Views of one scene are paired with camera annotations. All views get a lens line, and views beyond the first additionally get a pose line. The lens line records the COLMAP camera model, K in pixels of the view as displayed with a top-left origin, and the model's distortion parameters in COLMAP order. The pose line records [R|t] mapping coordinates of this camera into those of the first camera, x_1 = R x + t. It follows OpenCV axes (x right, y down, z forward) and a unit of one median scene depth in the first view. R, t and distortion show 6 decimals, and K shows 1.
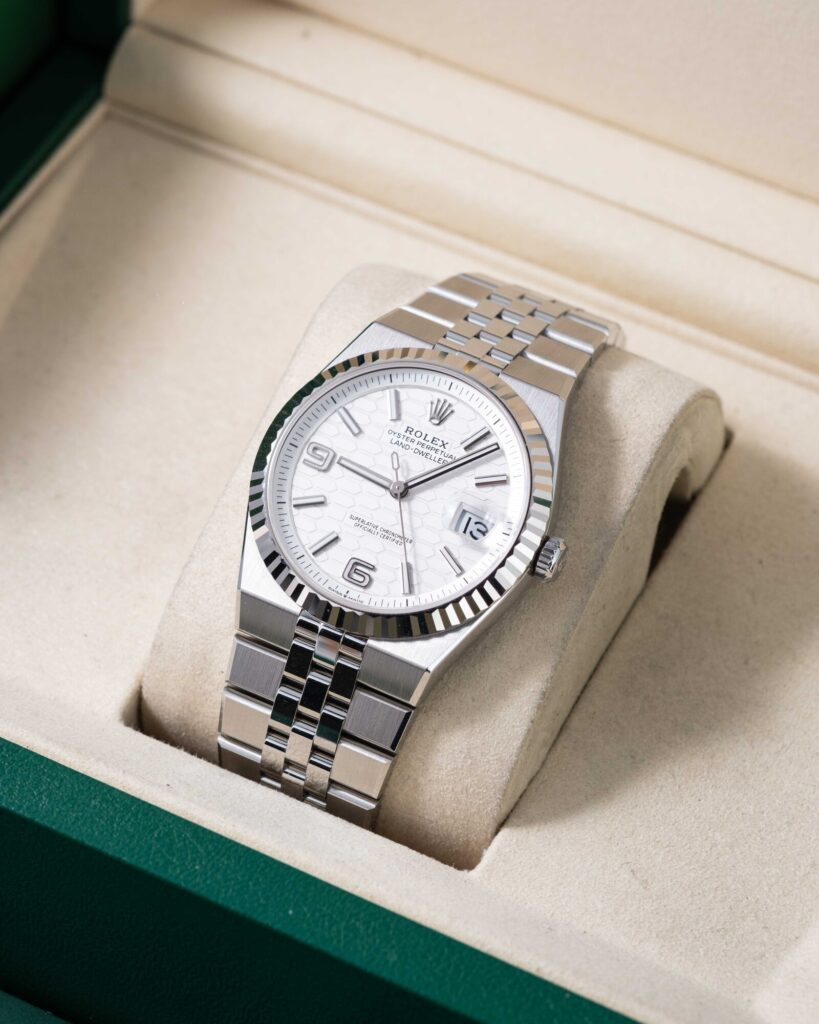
lens RADIAL K [[4244.2, 0, 409.5], [0, 4244.2, 512.0], [0, 0, 1]] dist [2.627157, -76.877818]
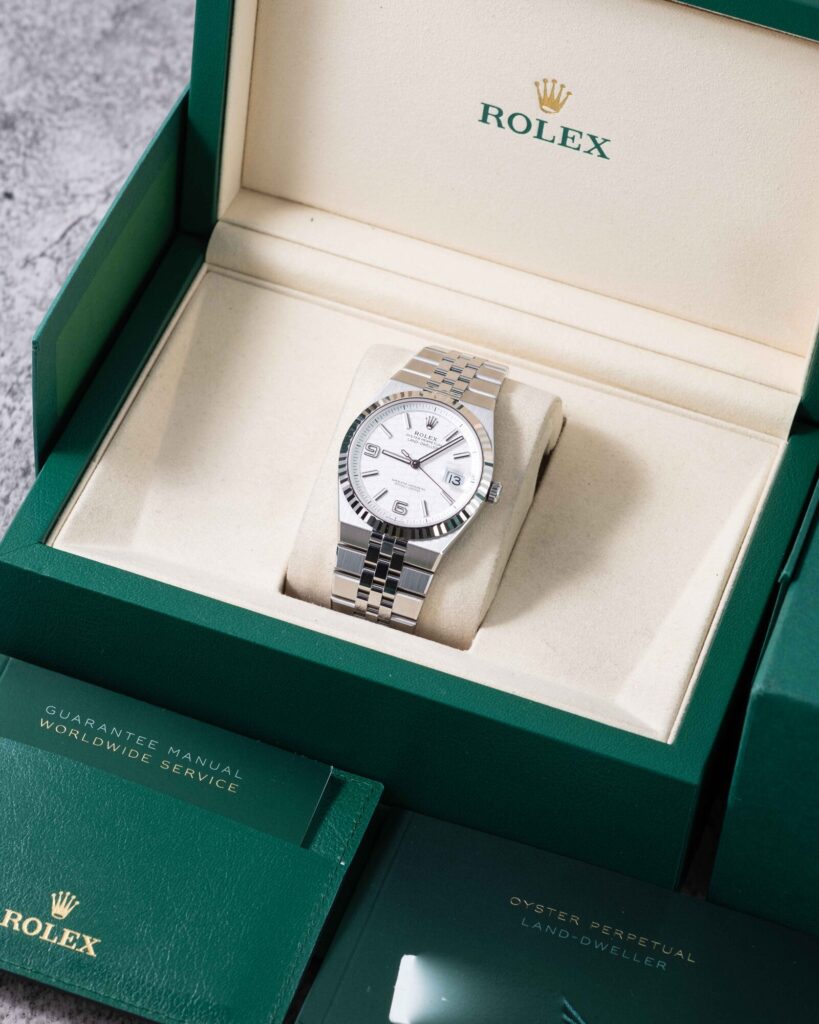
lens RADIAL K [[4244.2, 0, 409.5], [0, 4244.2, 512.0], [0, 0, 1]] dist [2.627157, -76.877818]
pose [[0.989143, -0.084119, 0.120503, -0.243078], [0.080702, 0.996193, 0.032970, -0.047920], [-0.122818, -0.022887, 0.992165, -0.949657]]
